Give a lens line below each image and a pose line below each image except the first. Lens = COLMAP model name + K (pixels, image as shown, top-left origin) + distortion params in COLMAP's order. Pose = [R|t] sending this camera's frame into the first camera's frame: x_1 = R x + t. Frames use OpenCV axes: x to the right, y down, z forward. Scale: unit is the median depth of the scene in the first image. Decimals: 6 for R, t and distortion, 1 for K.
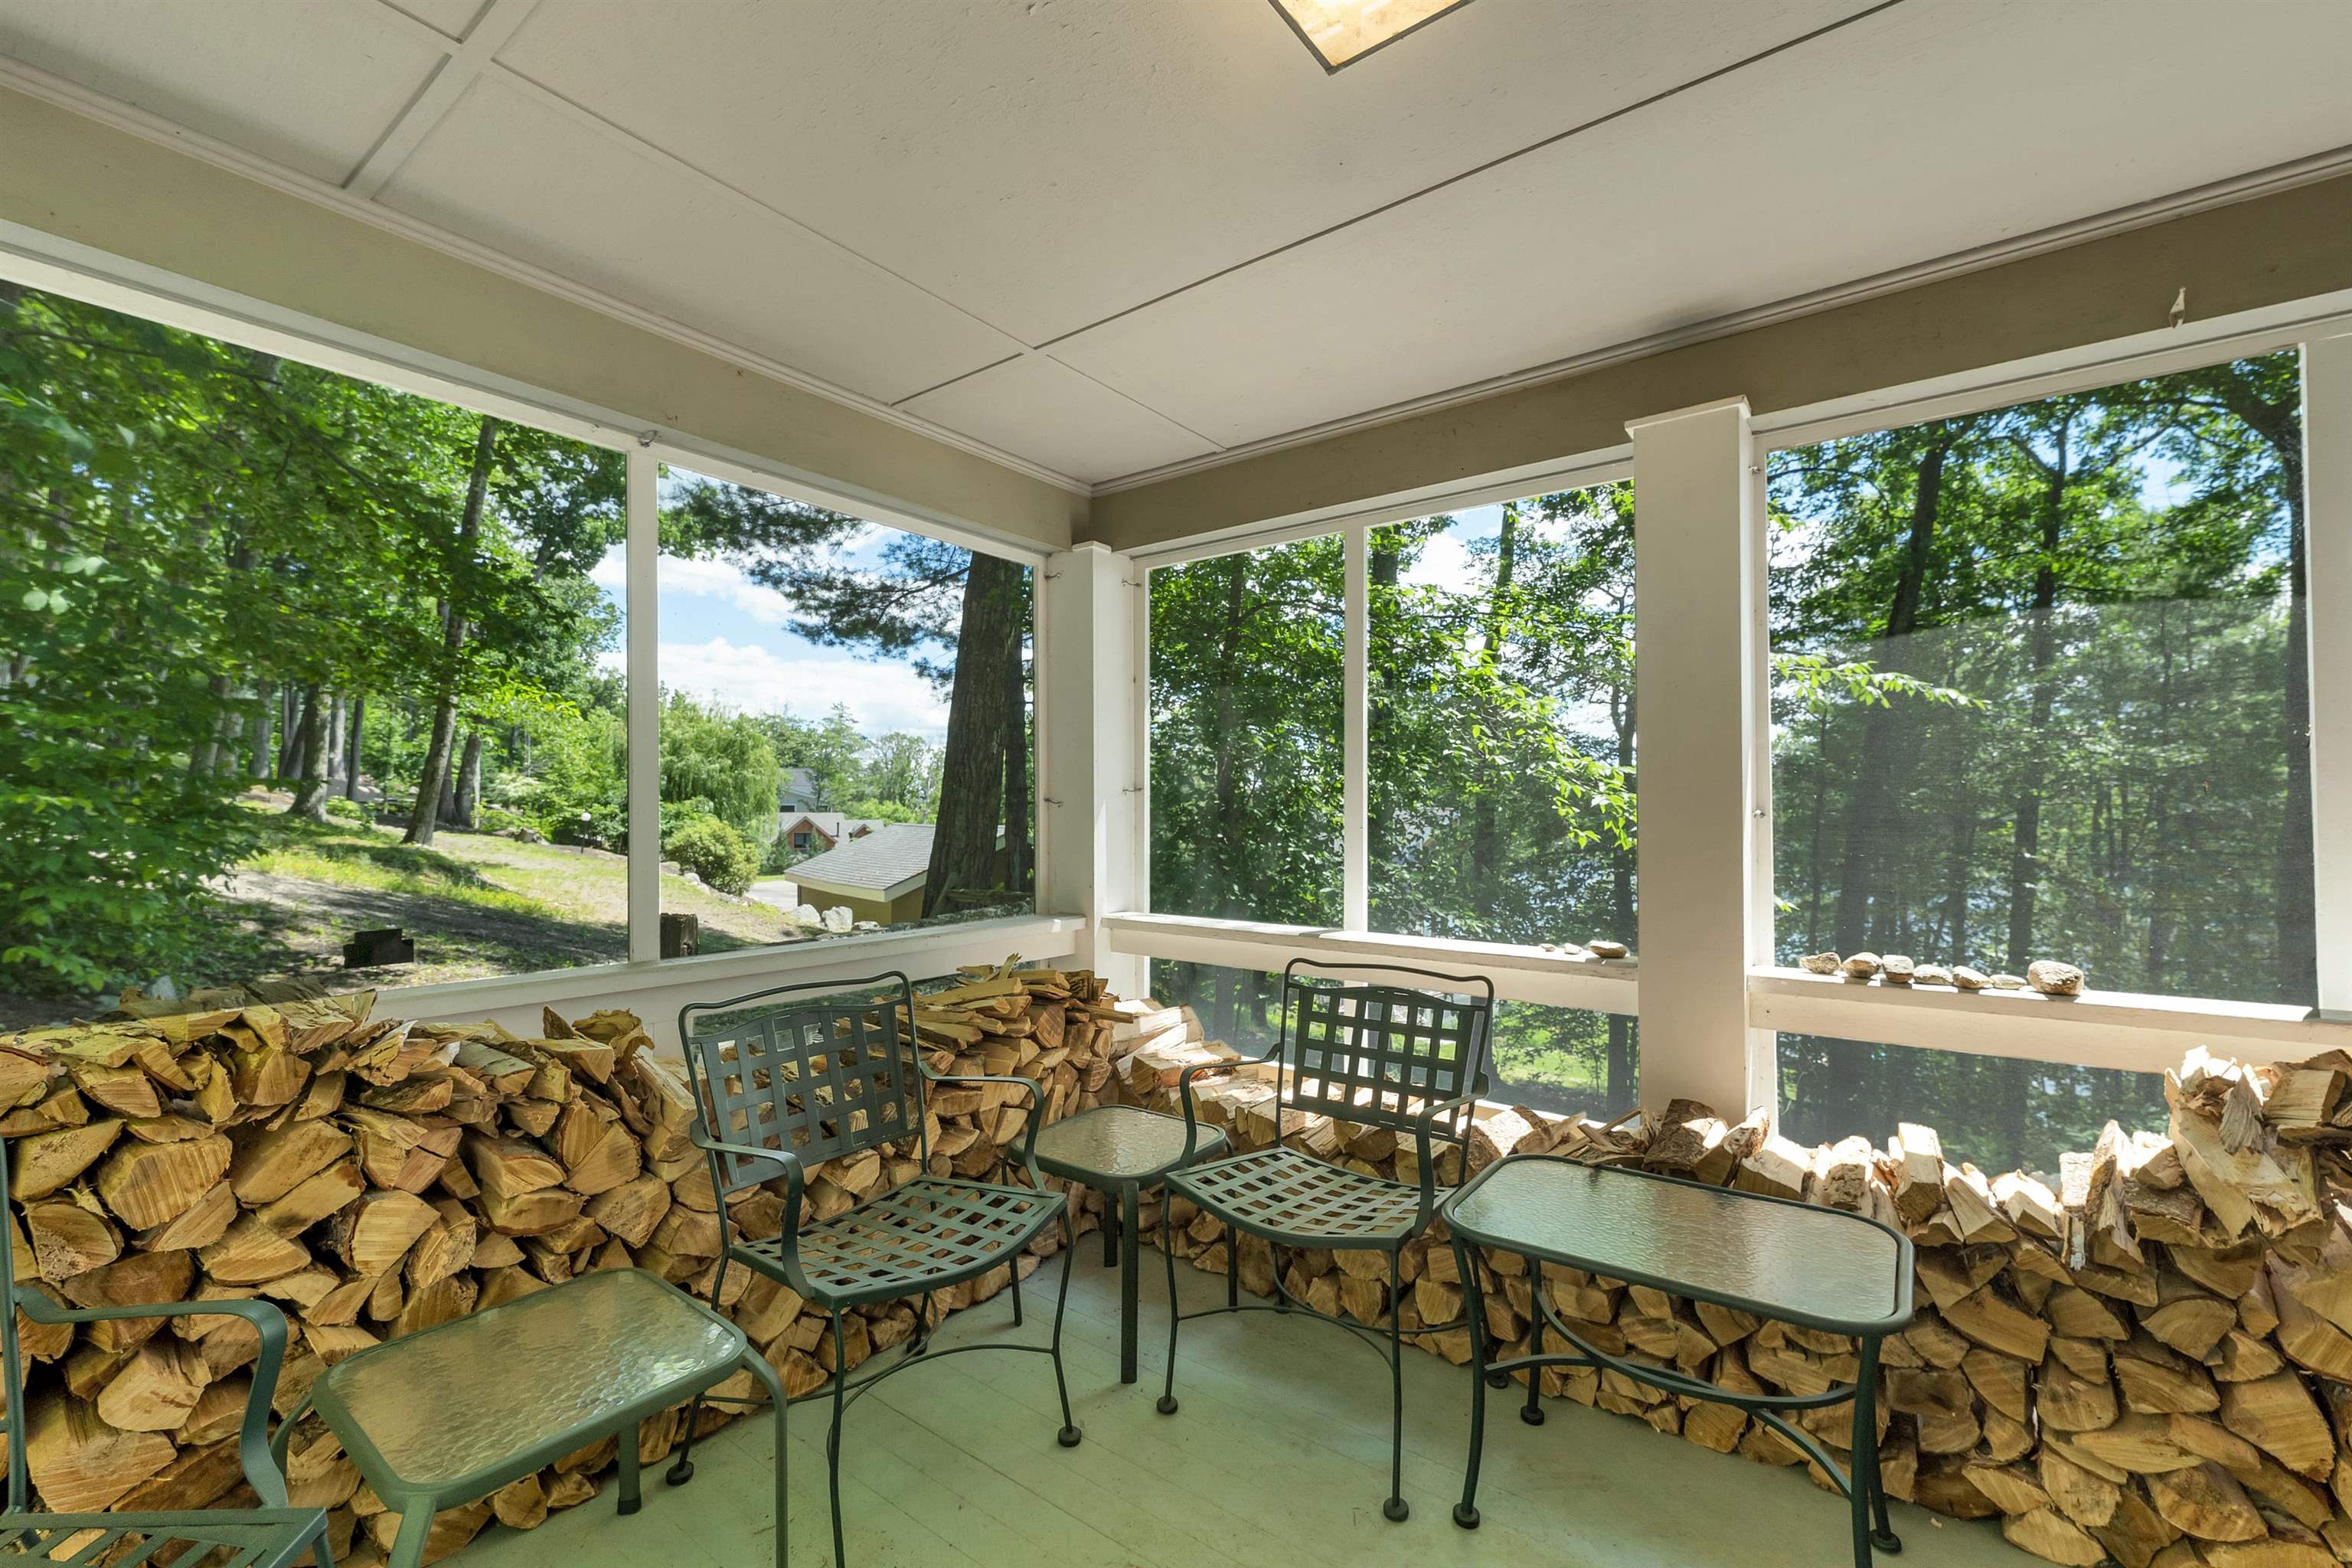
lens RADIAL K [[972.2, 0, 1160.9], [0, 972.2, 797.2], [0, 0, 1]] dist [-0.001356, -0.000247]
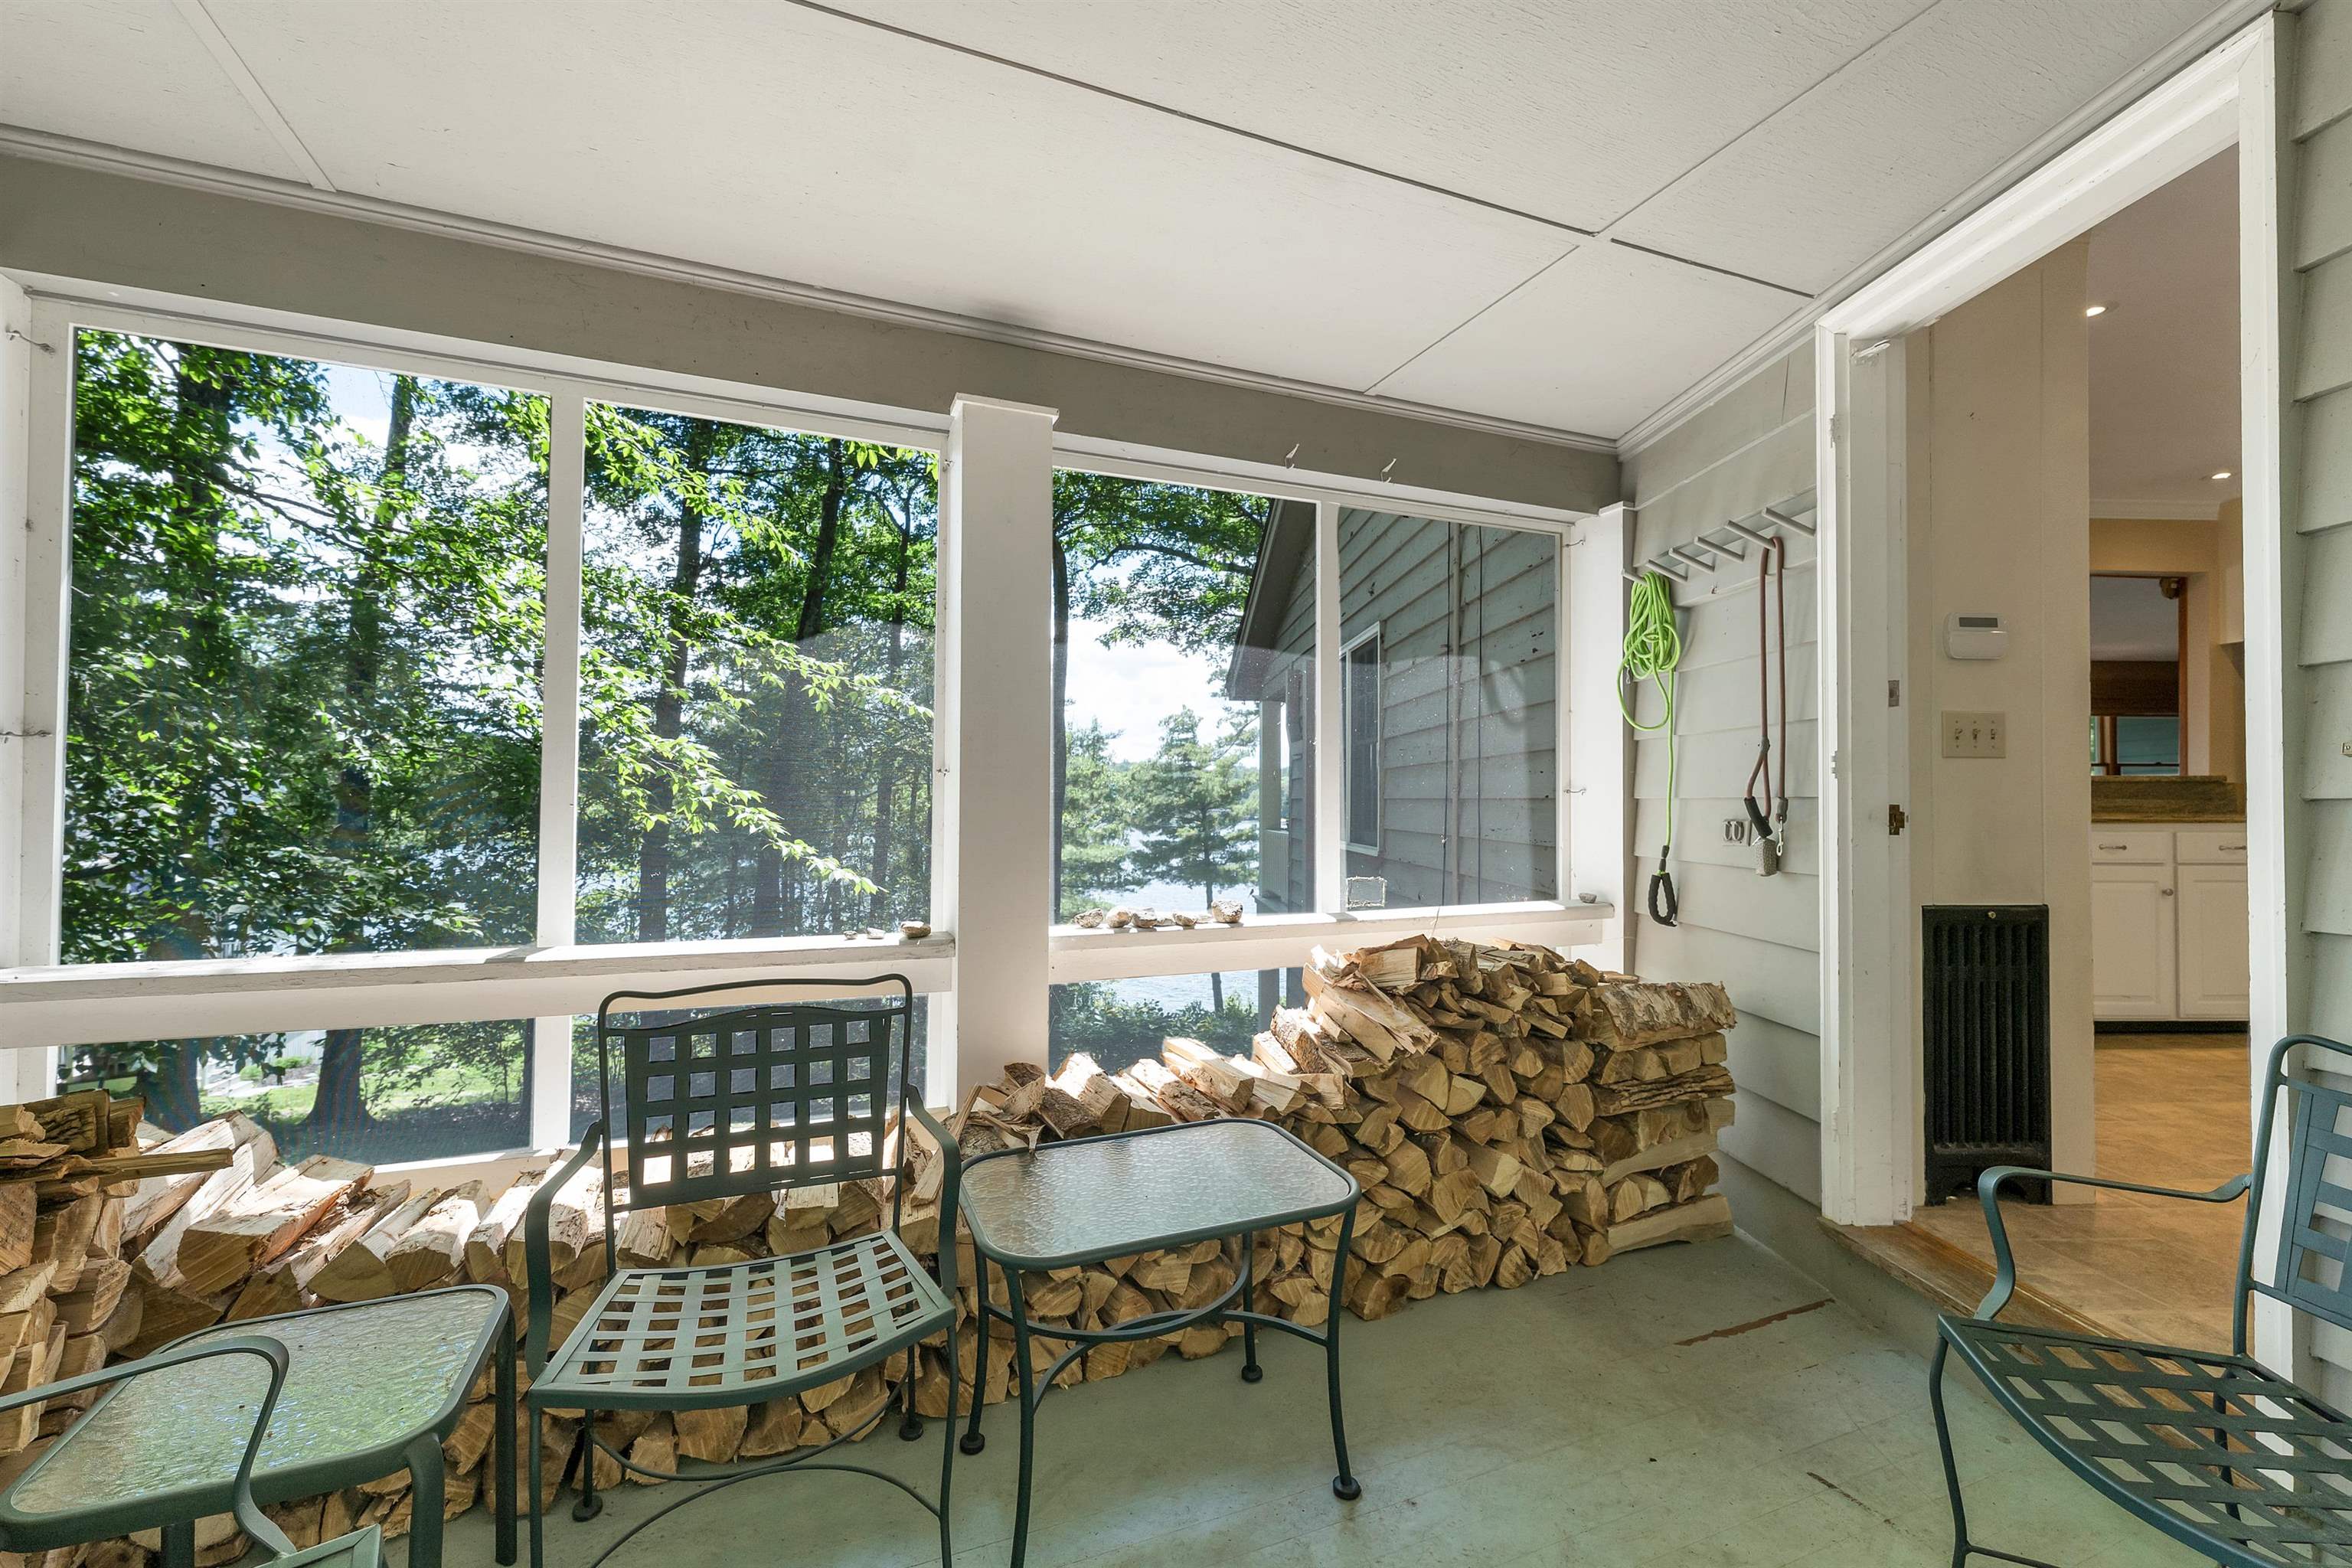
lens RADIAL K [[972.2, 0, 1181.8], [0, 972.2, 780.3], [0, 0, 1]] dist [-0.001356, -0.000247]
pose [[0.500781, 0.018247, 0.865382, -0.263375], [-0.024412, 0.999678, -0.006951, 0.009455], [-0.865230, -0.017645, 0.501065, 0.307627]]
